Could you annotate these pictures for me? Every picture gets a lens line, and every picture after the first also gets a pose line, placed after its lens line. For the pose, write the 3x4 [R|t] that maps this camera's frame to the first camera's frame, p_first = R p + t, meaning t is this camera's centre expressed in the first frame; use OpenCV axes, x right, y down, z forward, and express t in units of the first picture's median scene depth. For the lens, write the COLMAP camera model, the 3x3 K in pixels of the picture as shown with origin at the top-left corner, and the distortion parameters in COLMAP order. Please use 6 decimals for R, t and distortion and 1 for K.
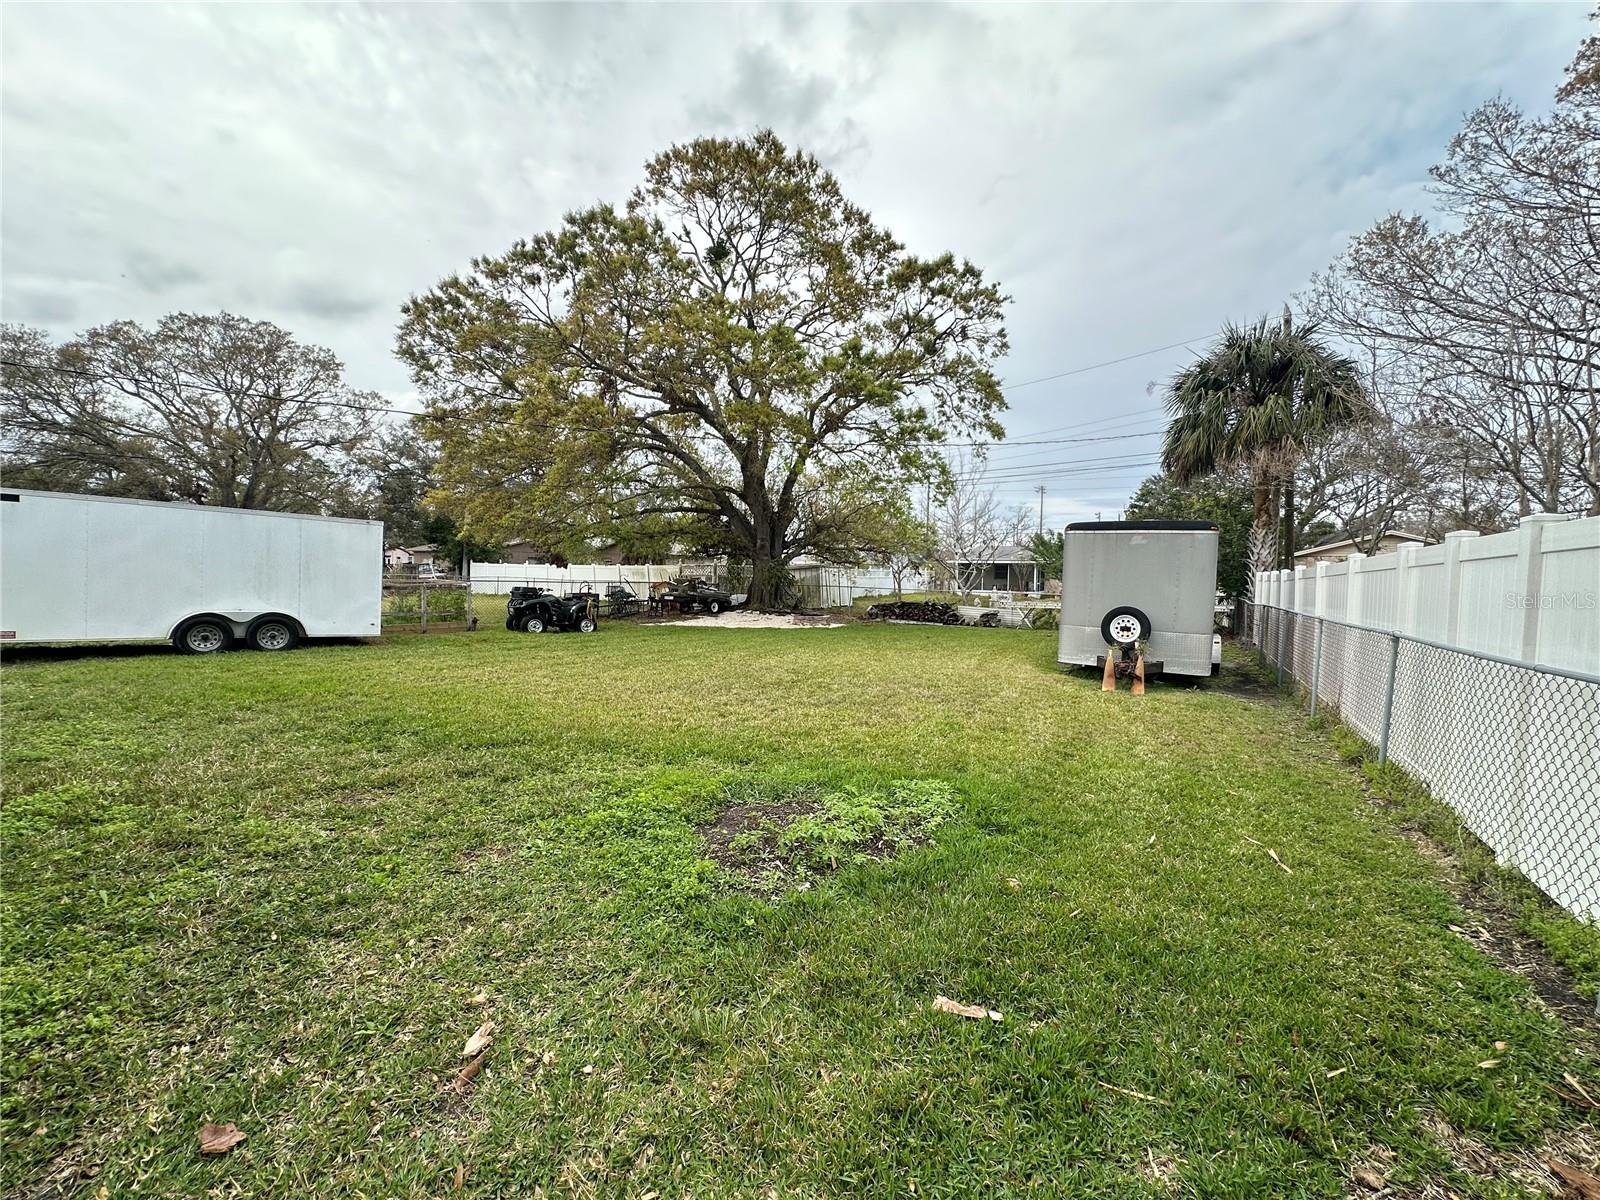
lens RADIAL K [[639.0, 0, 789.5], [0, 639.0, 599.4], [0, 0, 1]] dist [-0.005066, 0.000737]
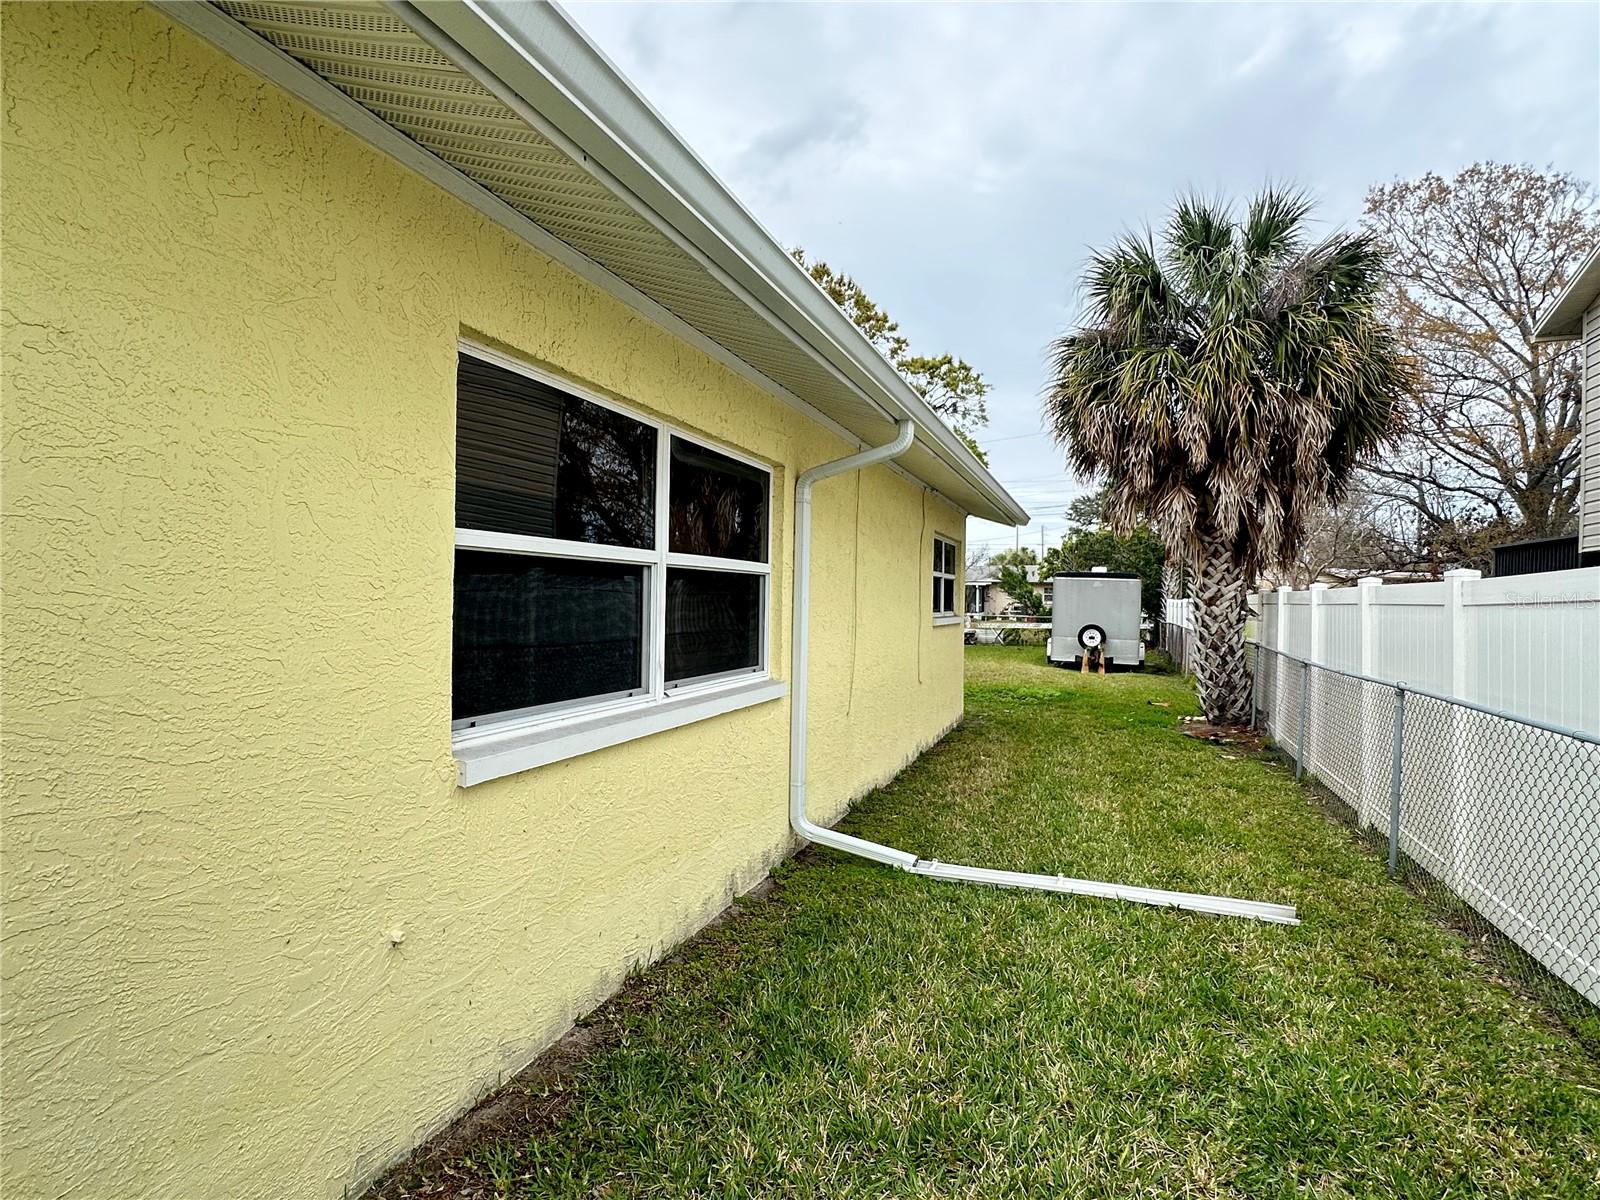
lens RADIAL K [[828.4, 0, 797.9], [0, 828.4, 601.6], [0, 0, 1]] dist [0.008159, 0.003229]
pose [[0.980694, -0.007270, 0.195413, -0.429824], [0.012575, 0.999585, -0.025918, -0.001262], [-0.195144, 0.027875, 0.980378, -0.645898]]
